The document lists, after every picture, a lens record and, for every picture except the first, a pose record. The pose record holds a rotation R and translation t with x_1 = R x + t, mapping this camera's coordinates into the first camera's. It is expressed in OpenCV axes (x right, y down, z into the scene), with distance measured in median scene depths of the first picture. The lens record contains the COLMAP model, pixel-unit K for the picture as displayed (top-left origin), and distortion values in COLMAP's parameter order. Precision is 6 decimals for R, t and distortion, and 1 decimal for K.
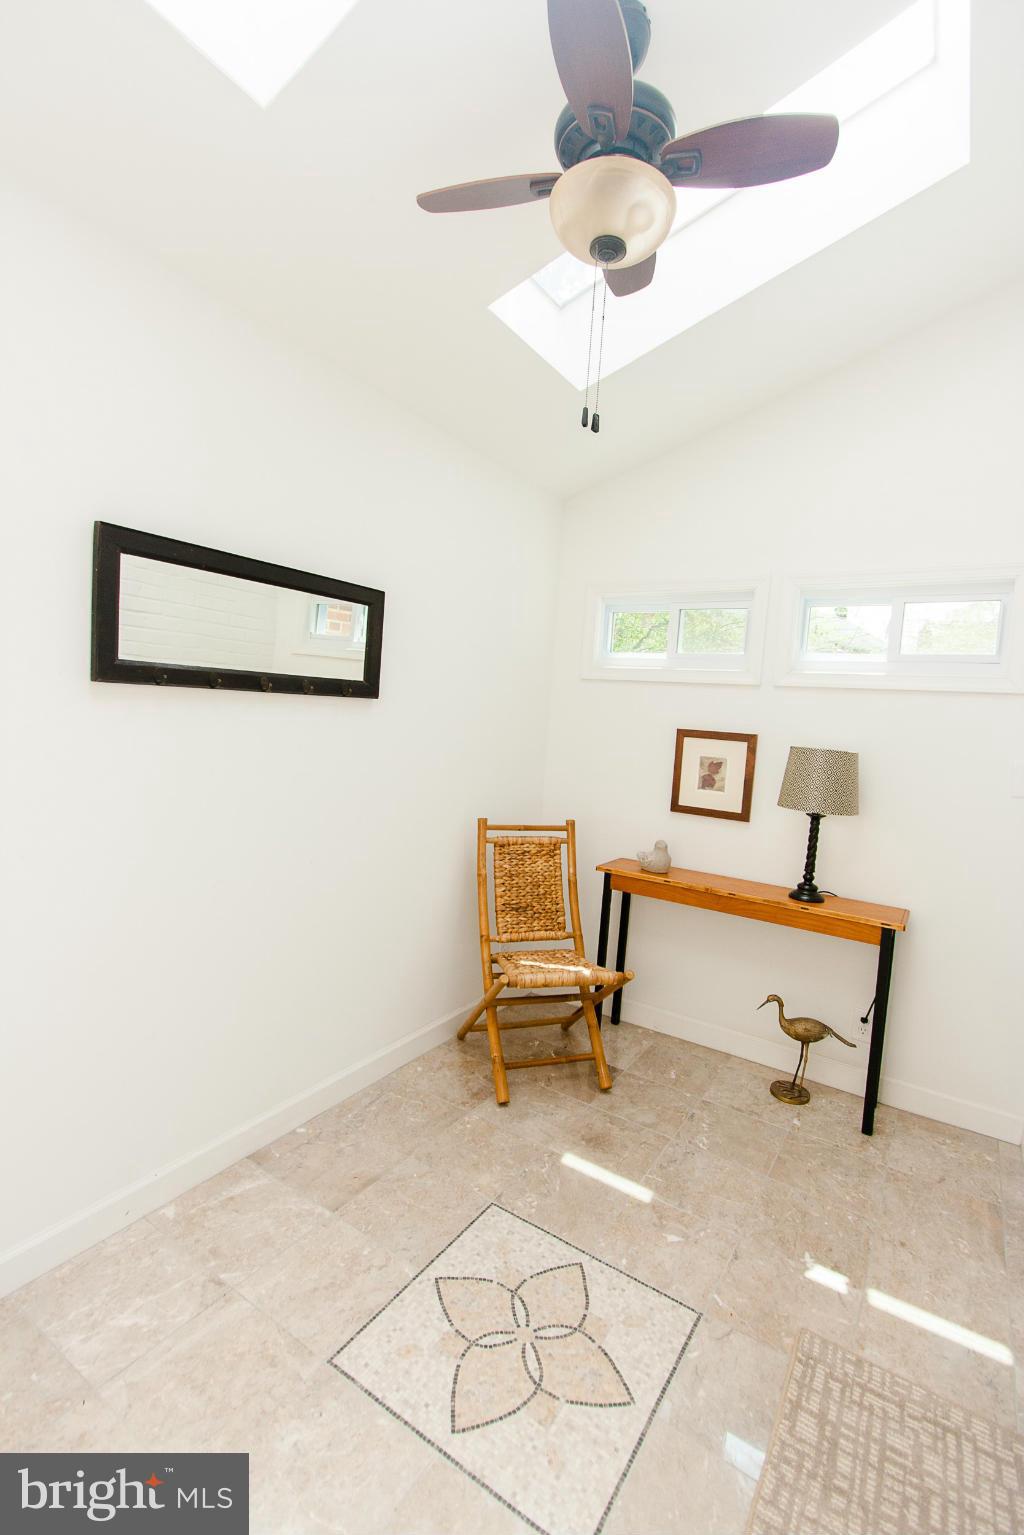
lens RADIAL K [[730.9, 0, 518.6], [0, 730.9, 764.8], [0, 0, 1]] dist [0.012261, -0.005234]
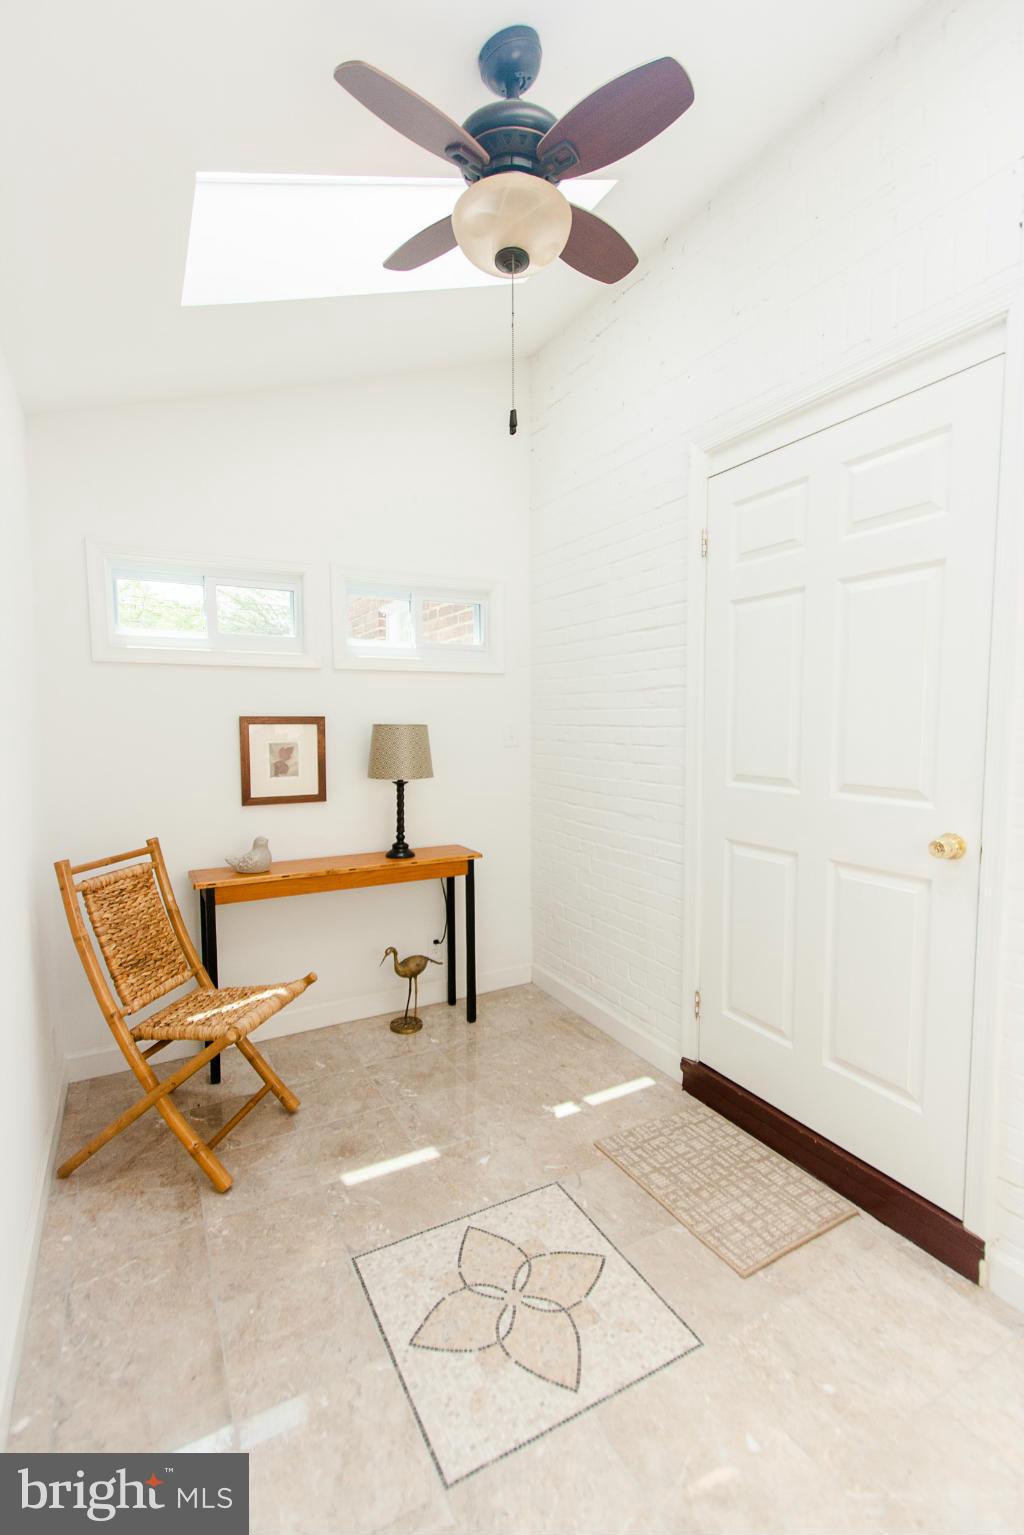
lens RADIAL K [[730.9, 0, 520.8], [0, 730.9, 767.2], [0, 0, 1]] dist [0.012261, -0.005234]
pose [[0.447704, -0.131295, 0.884490, -0.597134], [0.097035, 0.990454, 0.097908, -0.055590], [-0.888901, 0.041992, 0.456170, 0.352495]]
